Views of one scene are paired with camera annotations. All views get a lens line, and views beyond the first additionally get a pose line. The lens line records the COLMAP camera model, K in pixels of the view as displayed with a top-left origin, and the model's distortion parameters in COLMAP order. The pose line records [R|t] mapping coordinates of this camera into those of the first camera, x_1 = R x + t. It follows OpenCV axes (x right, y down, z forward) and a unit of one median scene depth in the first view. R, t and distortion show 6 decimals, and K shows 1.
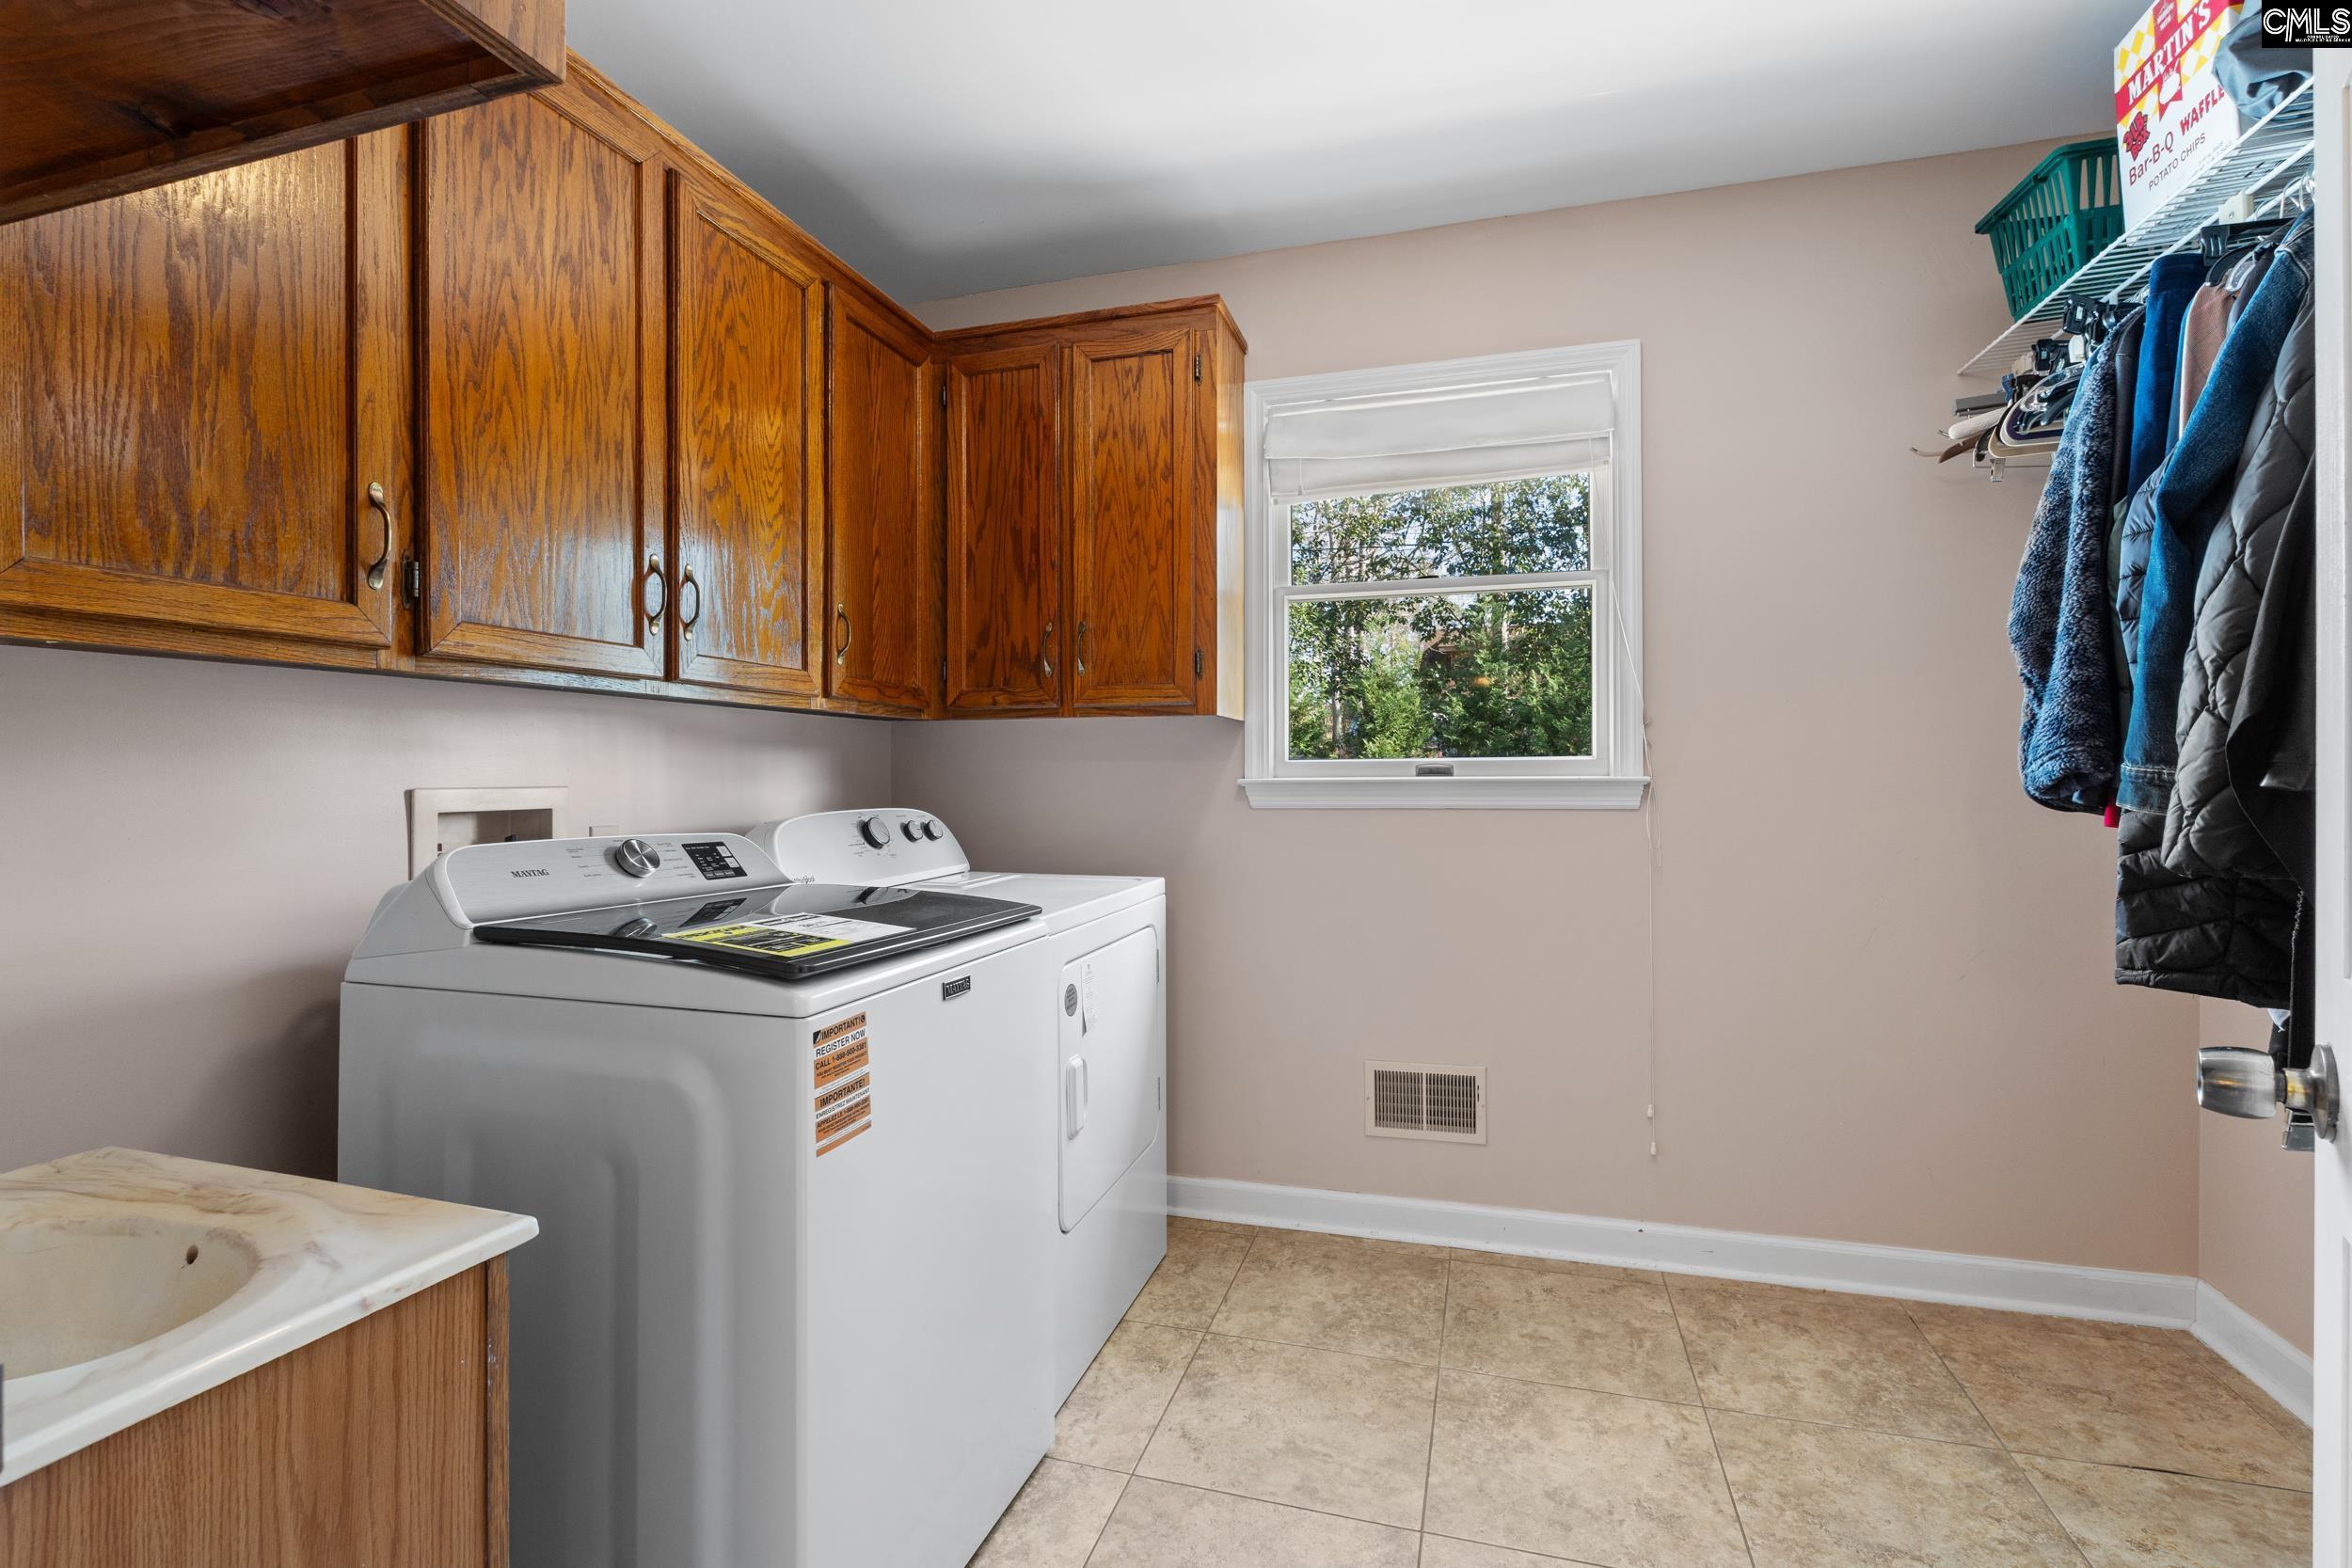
lens RADIAL K [[1083.5, 0, 1173.1], [0, 1083.5, 784.2], [0, 0, 1]] dist [-0.003560, -0.000227]
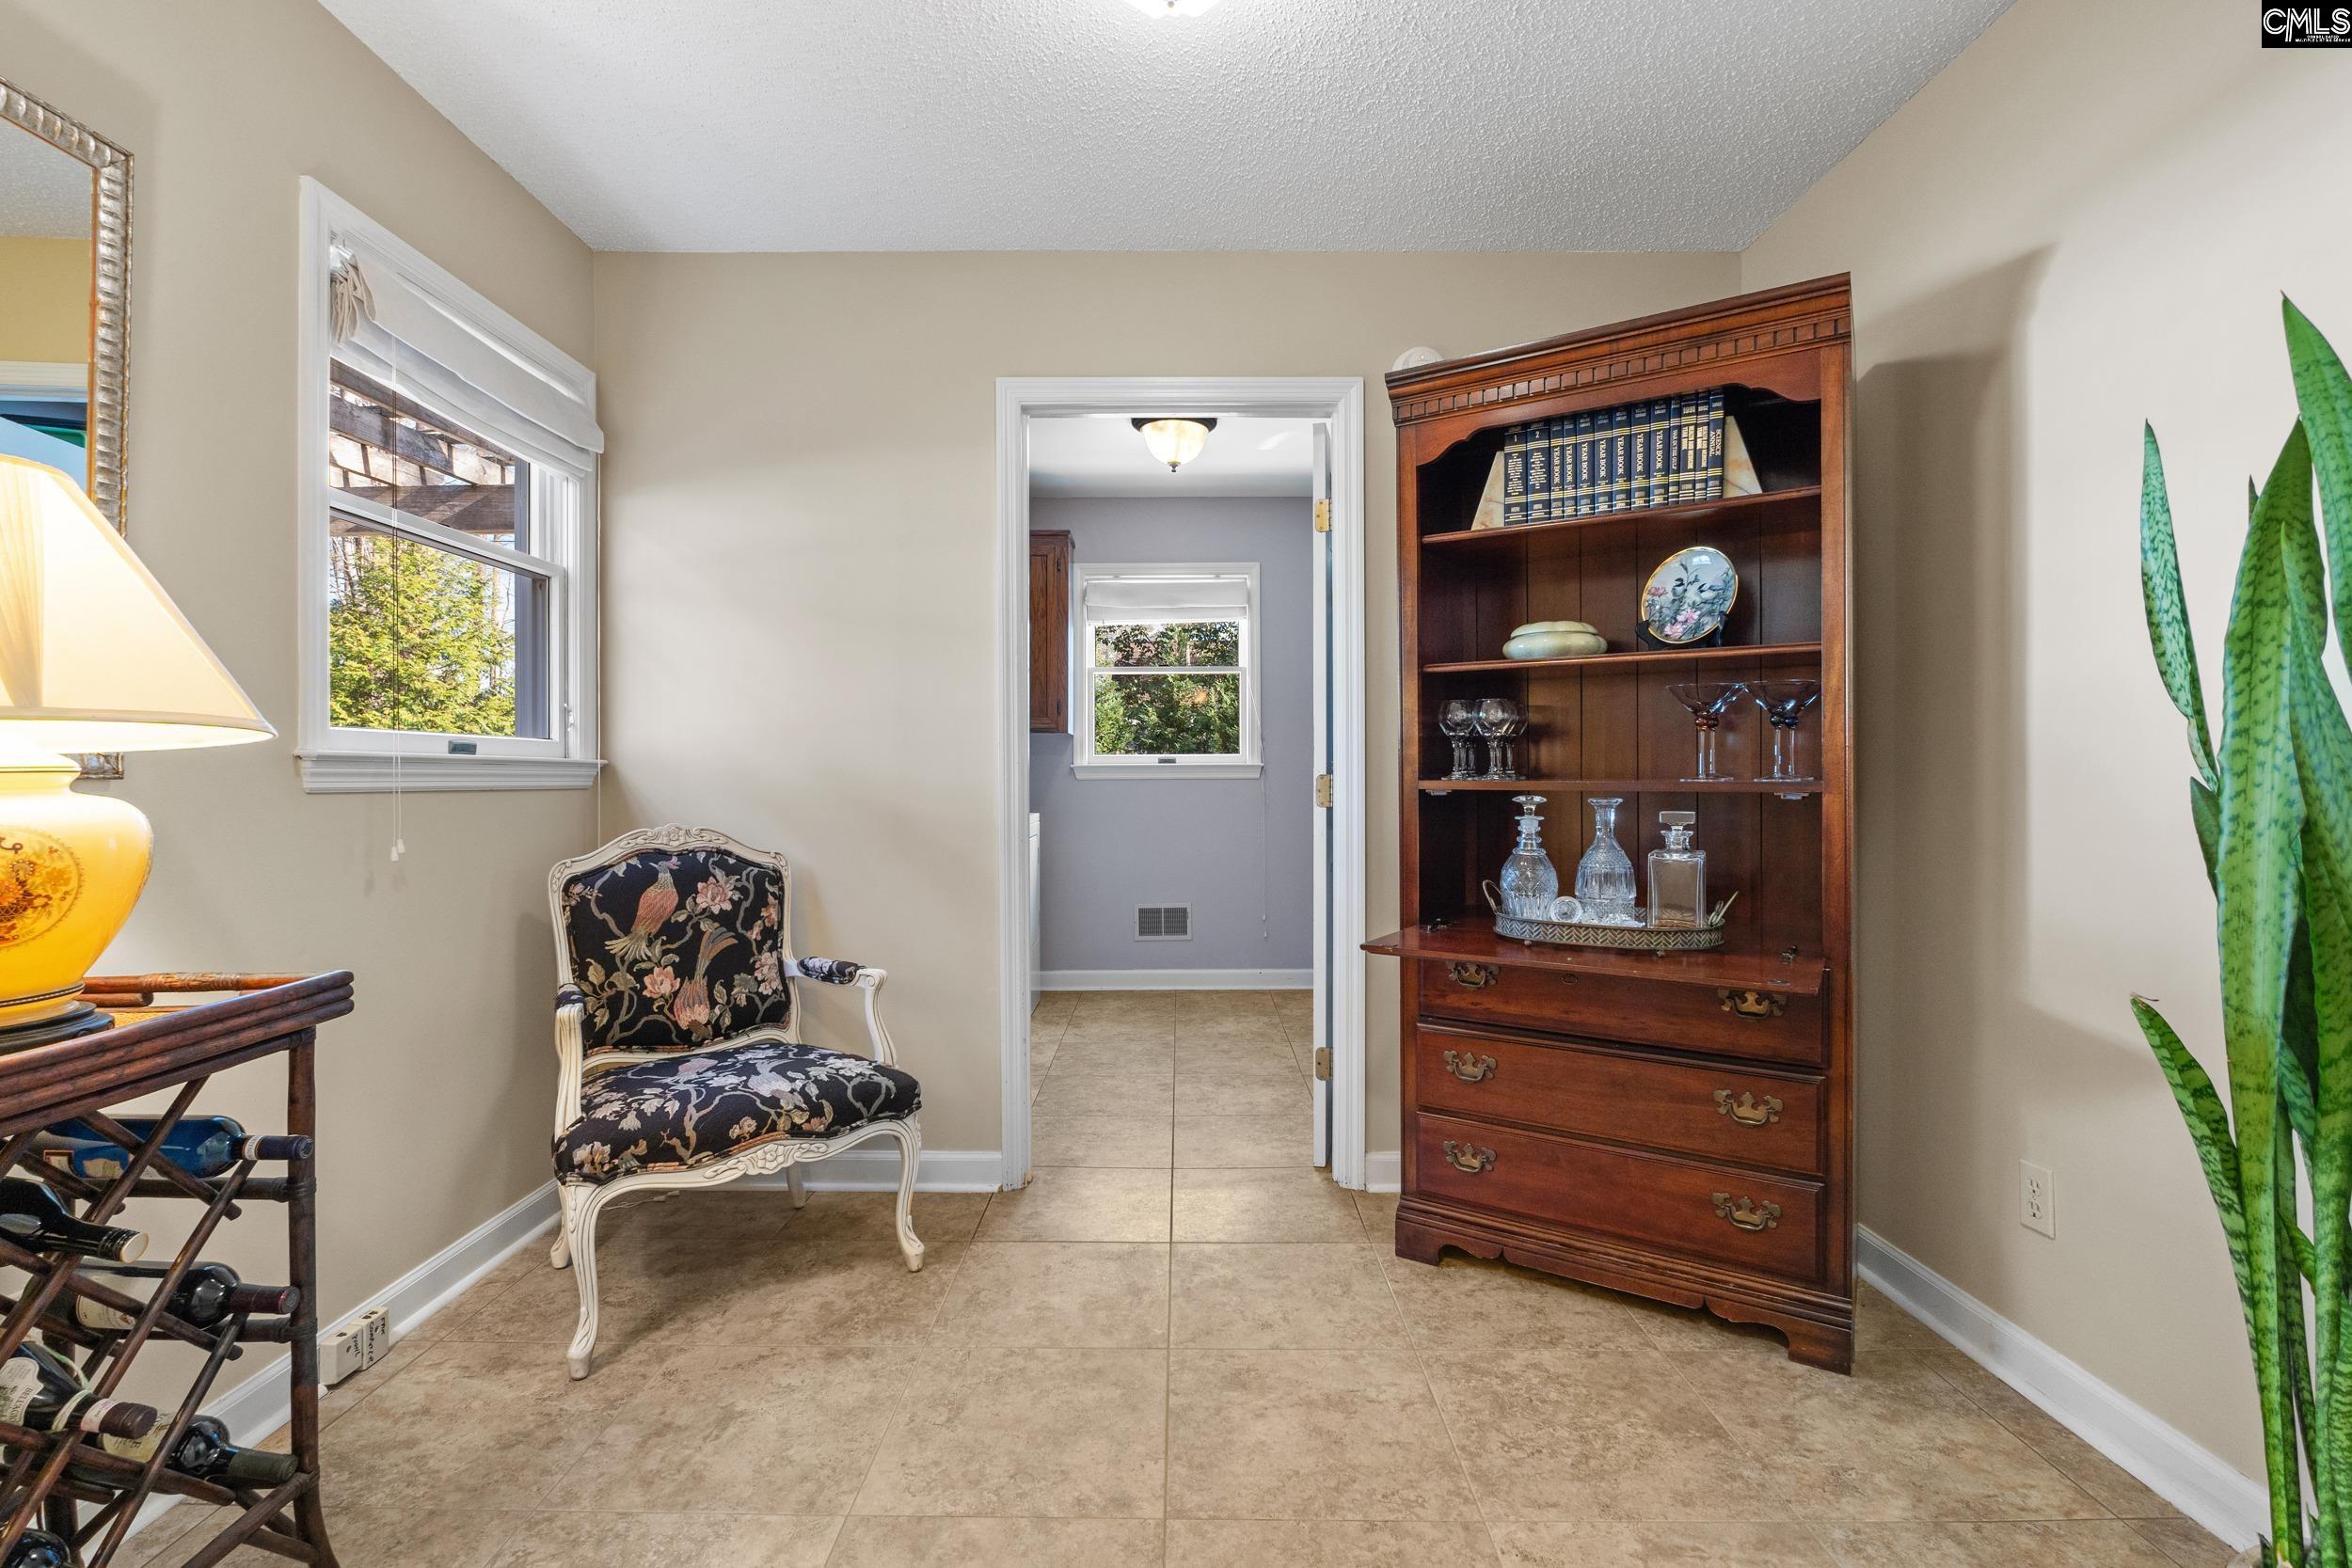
lens RADIAL K [[1083.5, 0, 1178.6], [0, 1083.5, 786.1], [0, 0, 1]] dist [-0.003560, -0.000227]
pose [[0.957894, -0.002733, 0.287108, -0.312254], [0.002440, 0.999996, 0.001381, 0.031499], [-0.287111, -0.000622, 0.957897, -0.928115]]
